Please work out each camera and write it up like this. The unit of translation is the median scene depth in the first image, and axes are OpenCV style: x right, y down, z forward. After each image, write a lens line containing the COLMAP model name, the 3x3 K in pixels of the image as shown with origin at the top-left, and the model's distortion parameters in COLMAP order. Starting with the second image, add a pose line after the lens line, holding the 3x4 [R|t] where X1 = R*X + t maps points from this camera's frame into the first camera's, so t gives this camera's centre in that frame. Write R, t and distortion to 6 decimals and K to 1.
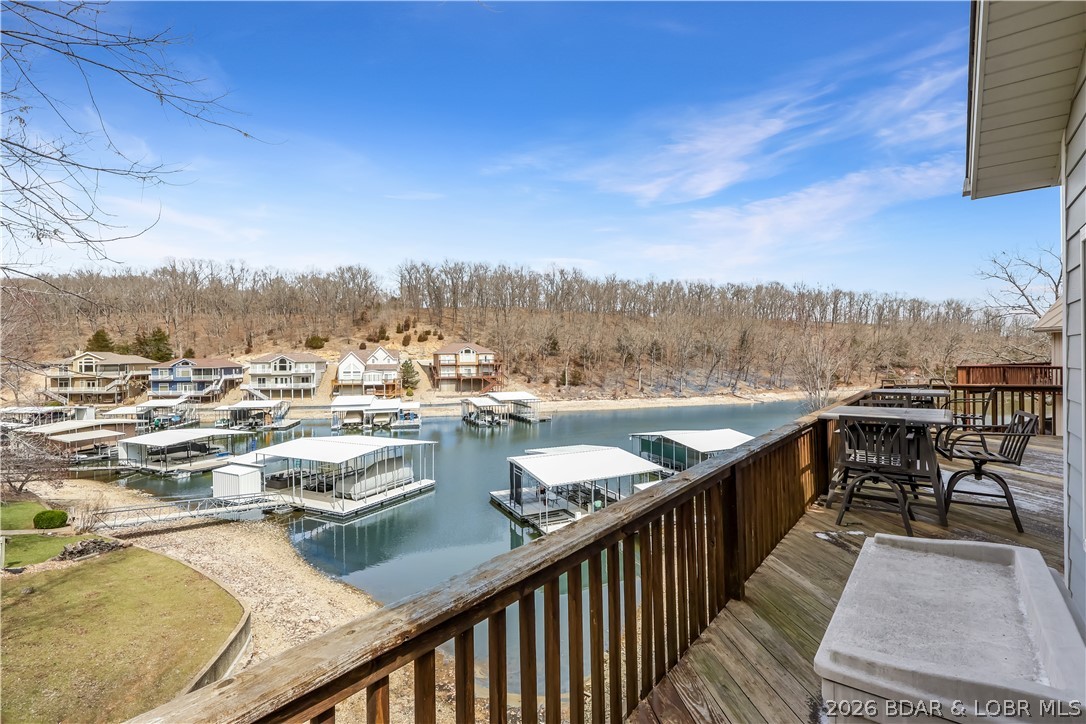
lens RADIAL K [[494.0, 0, 541.4], [0, 494.0, 356.5], [0, 0, 1]] dist [-0.002946, 0.000178]
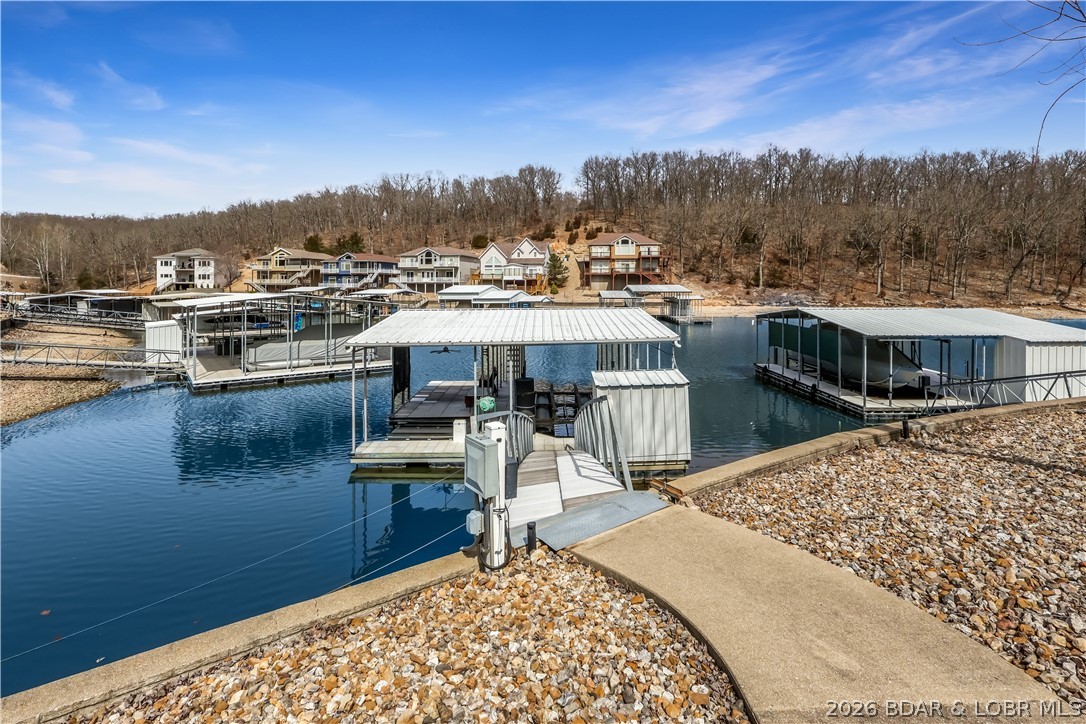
lens RADIAL K [[516.9, 0, 549.1], [0, 516.9, 288.3], [0, 0, 1]] dist [-0.002548, 0.000367]
pose [[0.905567, 0.009198, -0.424104, 0.099638], [-0.004109, 0.999908, 0.012914, 0.055985], [0.424184, -0.009952, 0.905522, 0.180523]]
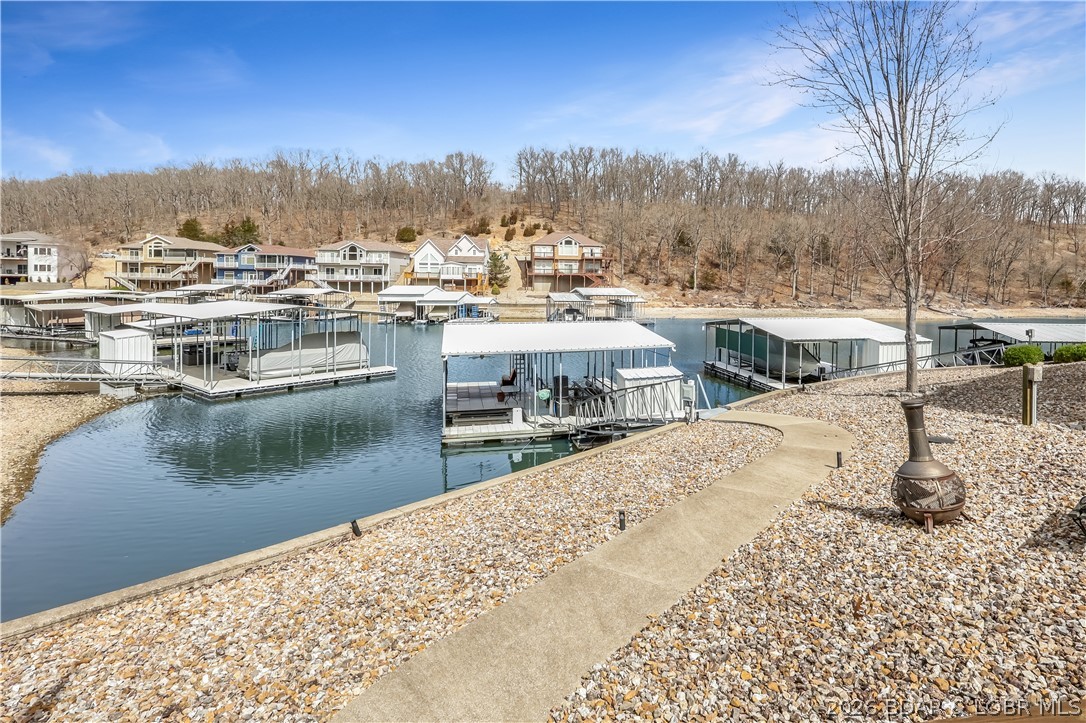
lens RADIAL K [[565.5, 0, 611.1], [0, 565.5, 292.5], [0, 0, 1]] dist [-0.003724, 0.000423]
pose [[0.983239, 0.024288, -0.180696, 0.089205], [-0.019750, 0.999444, 0.026869, 0.045601], [0.181248, -0.022849, 0.983172, 0.103868]]
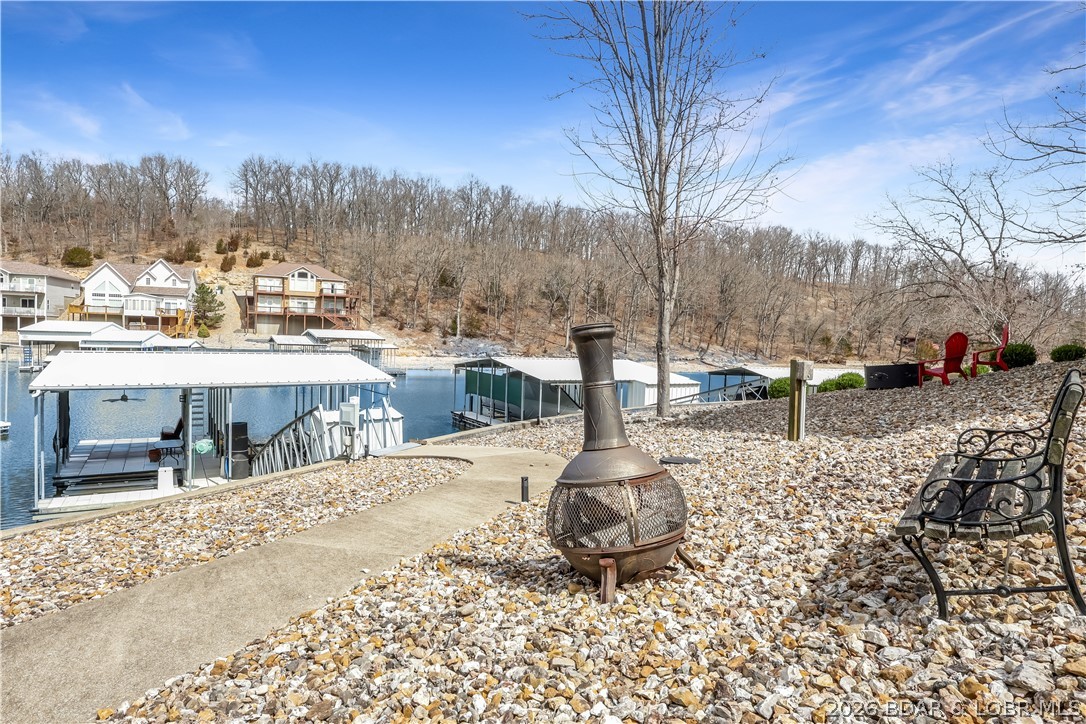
lens RADIAL K [[641.3, 0, 533.9], [0, 641.3, 364.7], [0, 0, 1]] dist [-0.002827, 0.002367]
pose [[0.996659, 0.038834, 0.071850, 0.100838], [-0.042325, 0.997964, 0.047708, 0.055201], [-0.069851, -0.050590, 0.996274, 0.128054]]
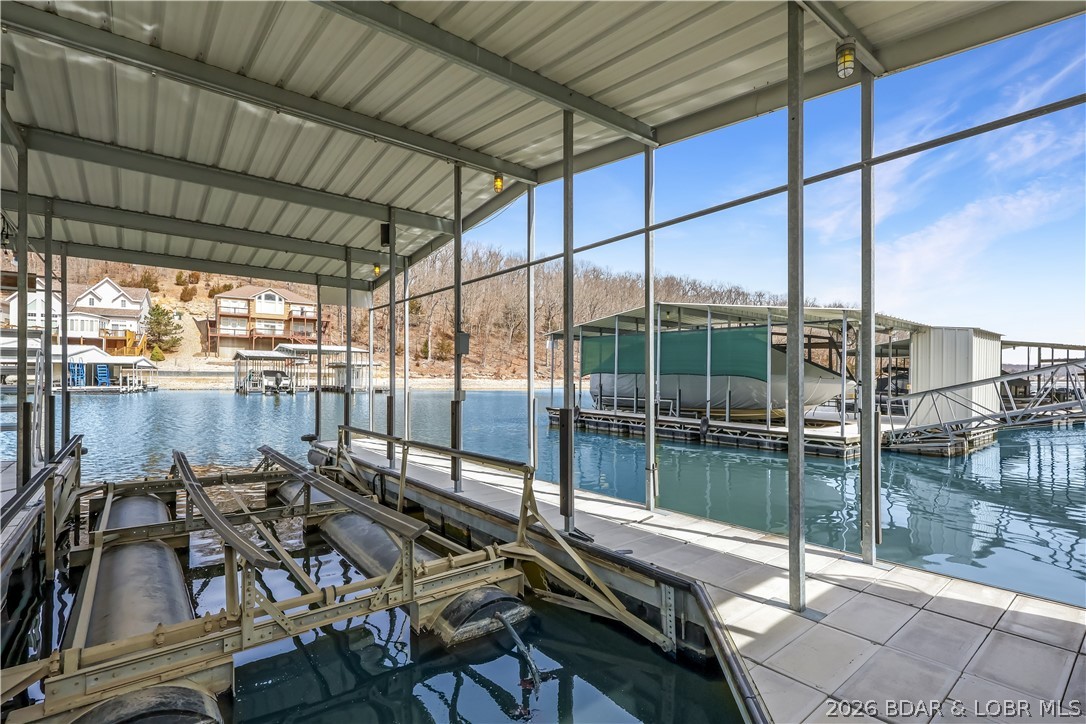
lens RADIAL K [[506.3, 0, 526.3], [0, 506.3, 375.6], [0, 0, 1]] dist [-0.001269, -0.000096]
pose [[0.978482, 0.018120, 0.205534, 0.041711], [-0.018081, 0.999834, -0.002070, 0.086914], [-0.205537, -0.001690, 0.978648, 0.299365]]
